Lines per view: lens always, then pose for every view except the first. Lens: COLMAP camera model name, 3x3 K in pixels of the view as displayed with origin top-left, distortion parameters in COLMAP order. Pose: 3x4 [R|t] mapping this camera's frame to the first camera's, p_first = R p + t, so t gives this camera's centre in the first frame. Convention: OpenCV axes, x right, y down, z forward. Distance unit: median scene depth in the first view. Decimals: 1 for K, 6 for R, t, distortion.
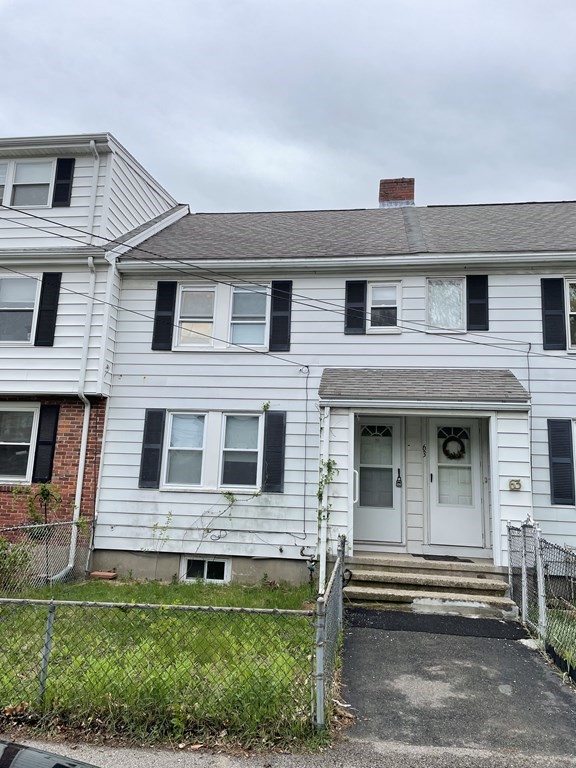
lens RADIAL K [[577.5, 0, 288.0], [0, 577.5, 384.0], [0, 0, 1]] dist [0.113592, -0.168327]
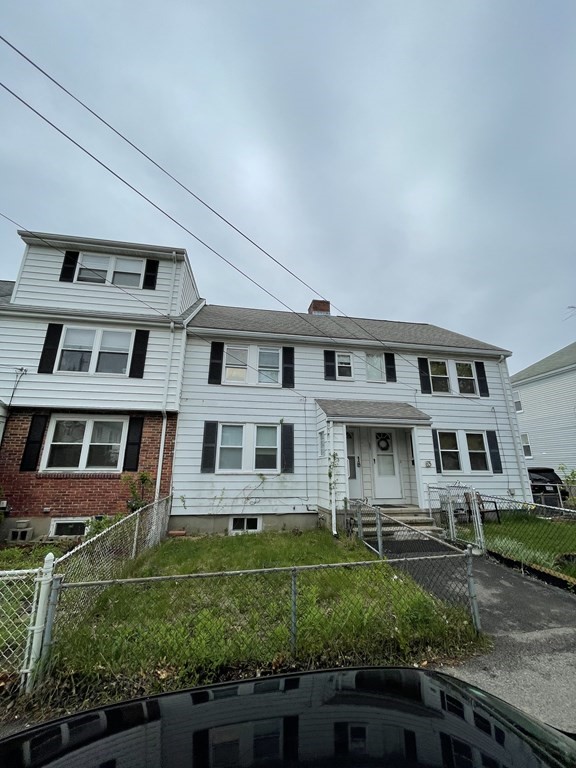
lens RADIAL K [[308.3, 0, 286.1], [0, 308.3, 384.7], [0, 0, 1]] dist [0.000124, -0.004202]
pose [[0.953141, 0.047168, 0.298828, -0.294917], [-0.024336, 0.996524, -0.079671, 0.006435], [-0.301547, 0.068665, 0.950976, 0.144408]]
